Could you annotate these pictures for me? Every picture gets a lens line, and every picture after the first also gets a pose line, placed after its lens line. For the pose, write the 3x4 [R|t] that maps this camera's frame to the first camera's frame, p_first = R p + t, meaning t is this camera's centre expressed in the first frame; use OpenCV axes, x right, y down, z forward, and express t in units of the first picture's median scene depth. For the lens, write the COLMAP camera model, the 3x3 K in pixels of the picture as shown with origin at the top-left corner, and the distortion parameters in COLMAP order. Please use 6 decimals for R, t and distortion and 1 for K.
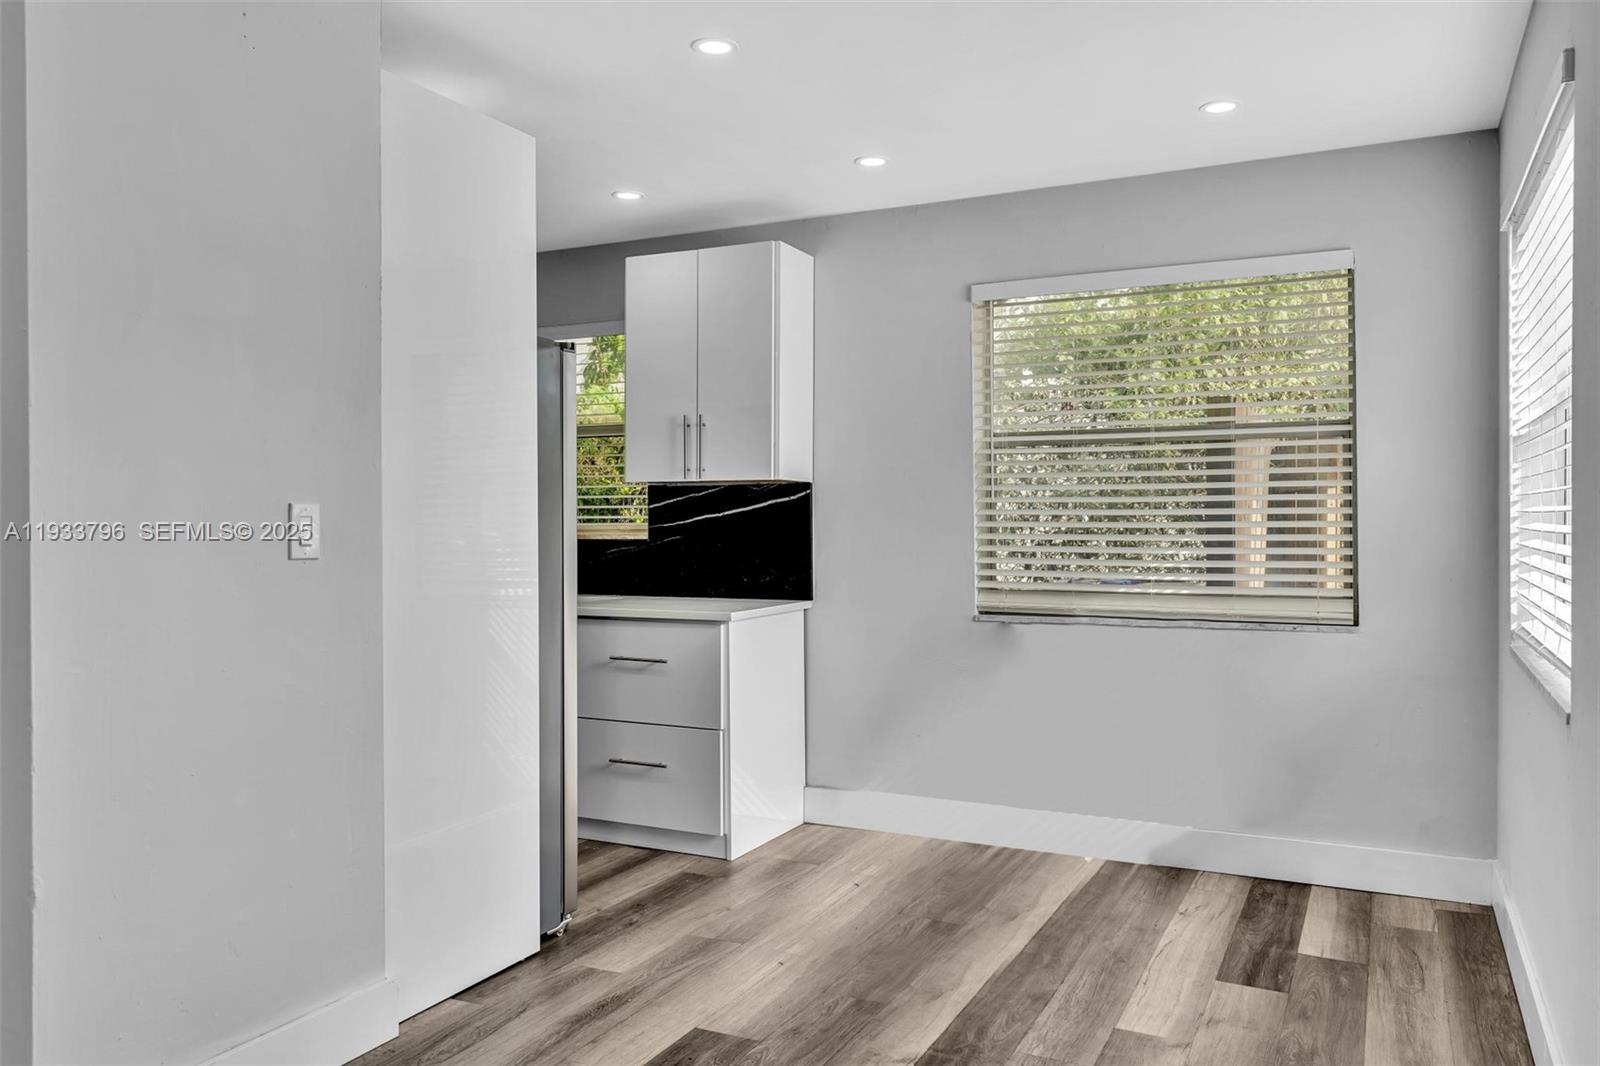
lens RADIAL K [[1202.9, 0, 795.4], [0, 1202.9, 529.4], [0, 0, 1]] dist [-0.001023, 0.002401]
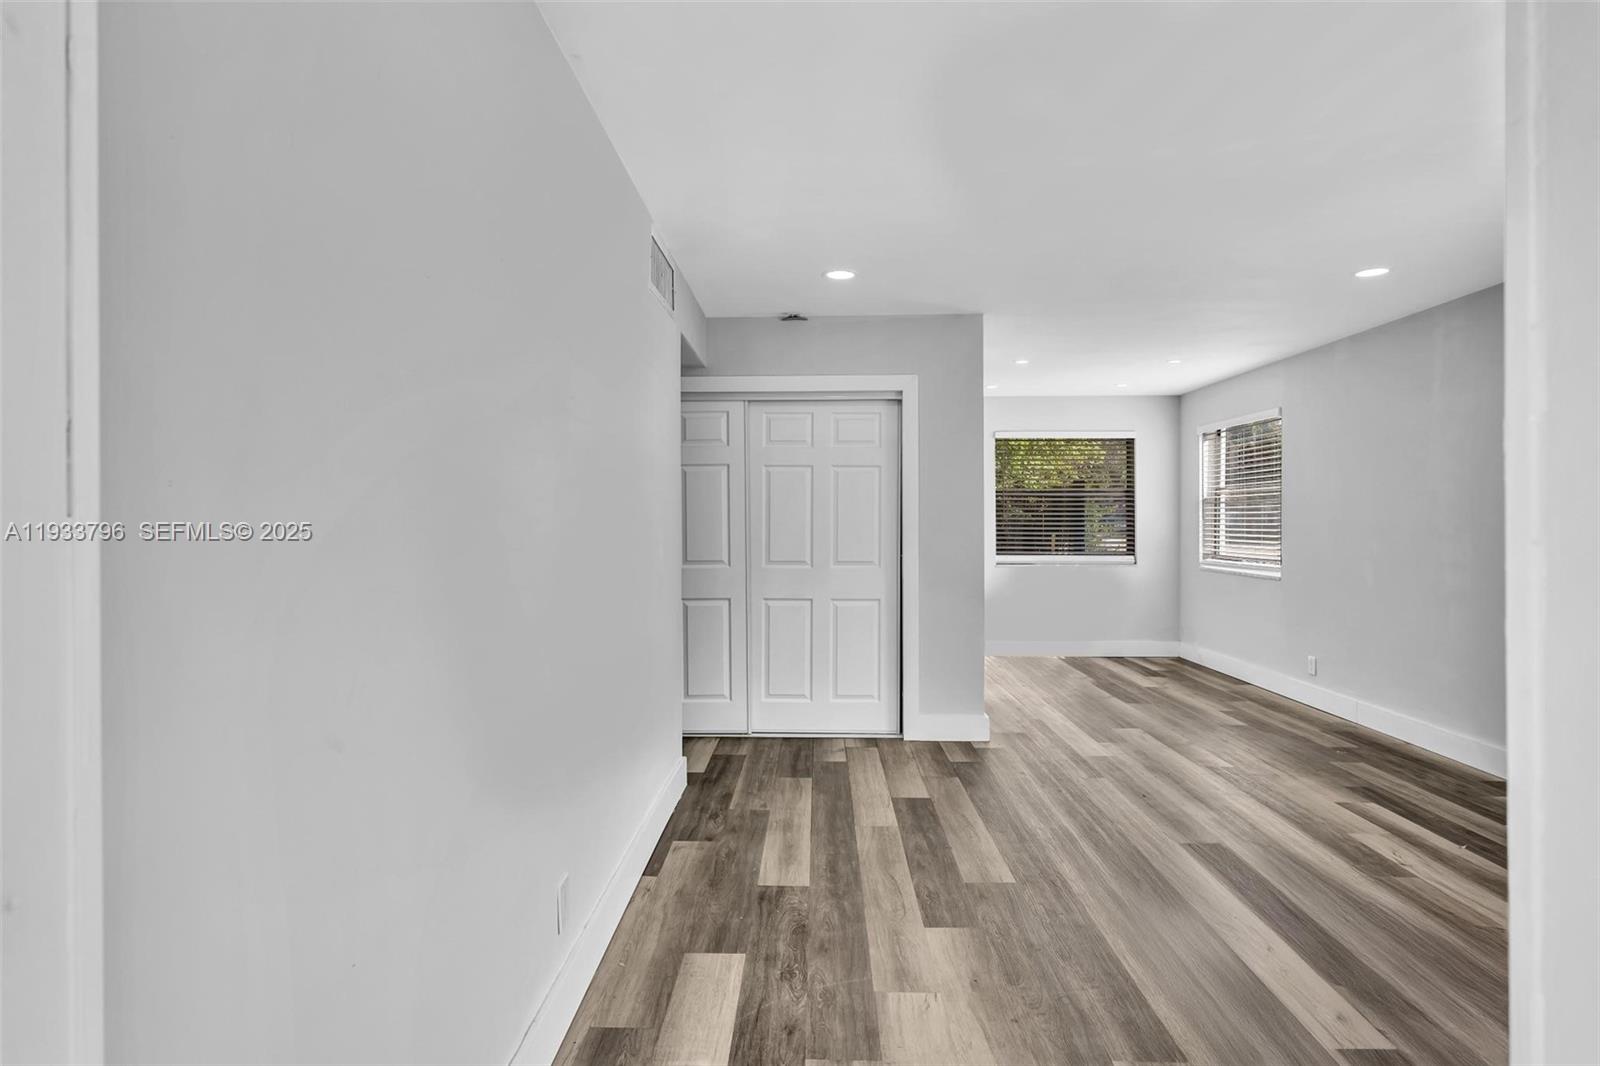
lens RADIAL K [[832.9, 0, 800.0], [0, 832.9, 533.0], [0, 0, 1]] dist [-0.002784, 0.000690]
pose [[0.908251, -0.003198, 0.418414, -1.081883], [0.001135, 0.999986, 0.005179, -0.004601], [-0.418425, -0.004228, 0.908242, -0.455157]]
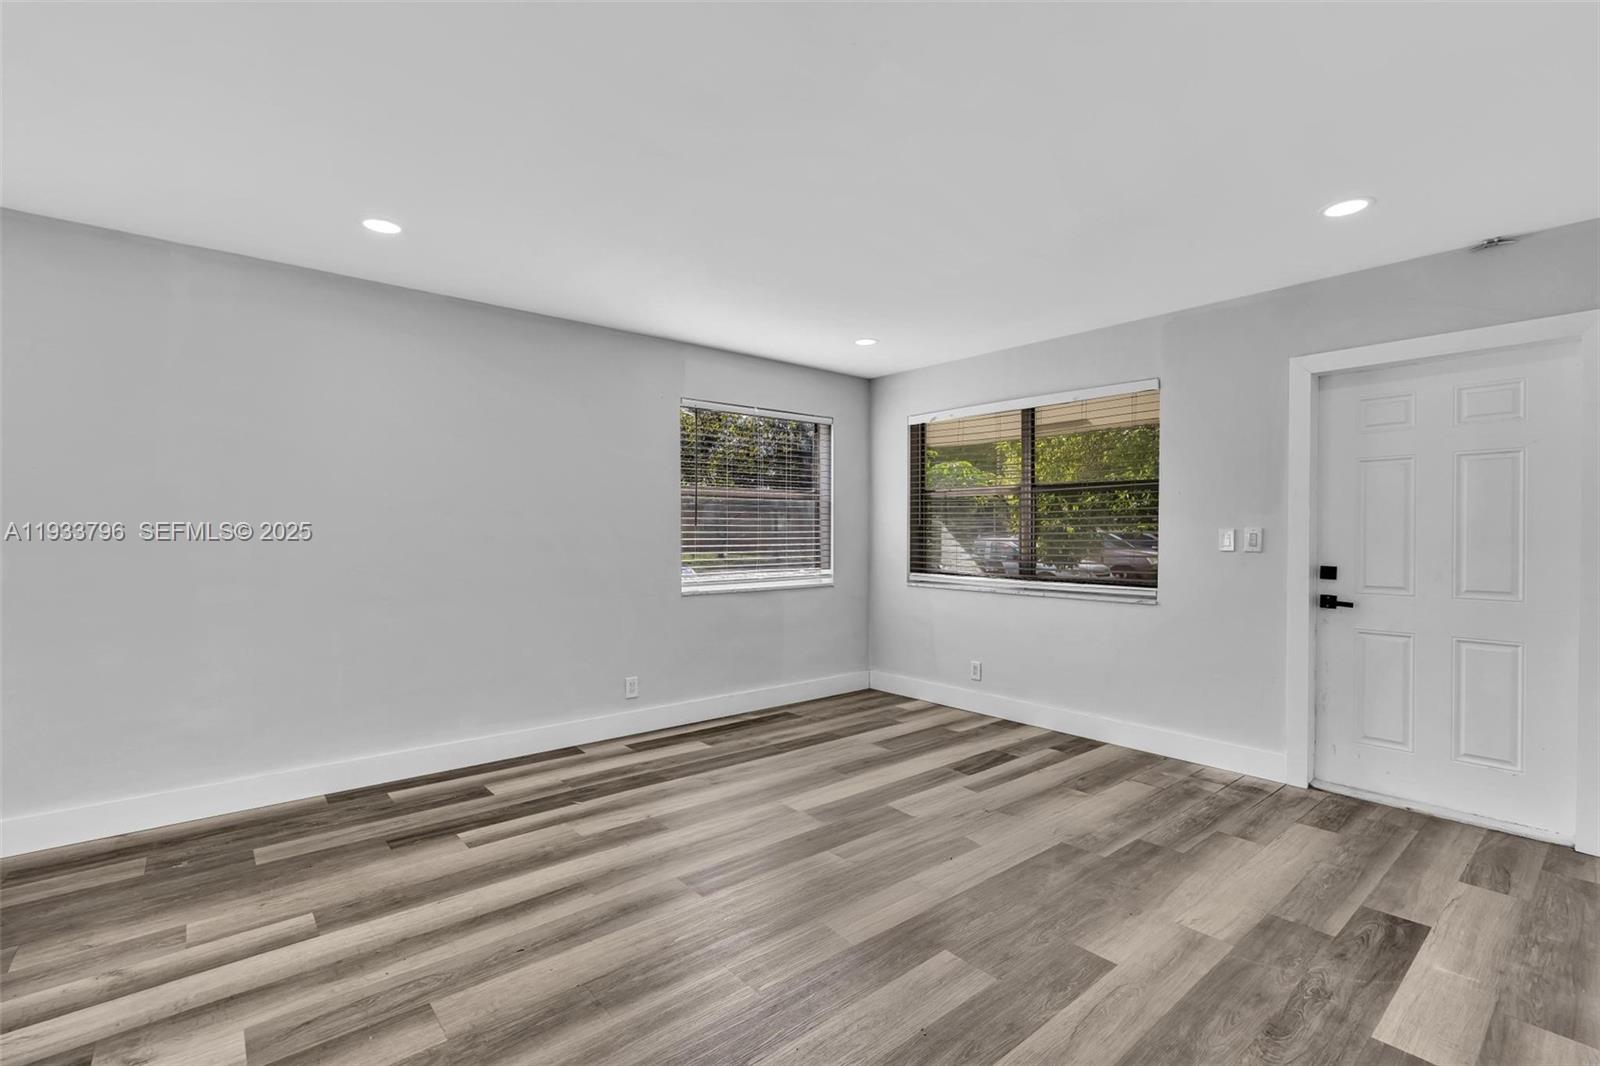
lens RADIAL K [[726.7, 0, 798.9], [0, 726.7, 539.4], [0, 0, 1]] dist [-0.011989, 0.005069]
pose [[-0.914565, -0.000645, 0.404439, -0.722627], [0.006806, 0.999833, 0.016985, -0.005939], [-0.404382, 0.018286, -0.914407, 0.651104]]
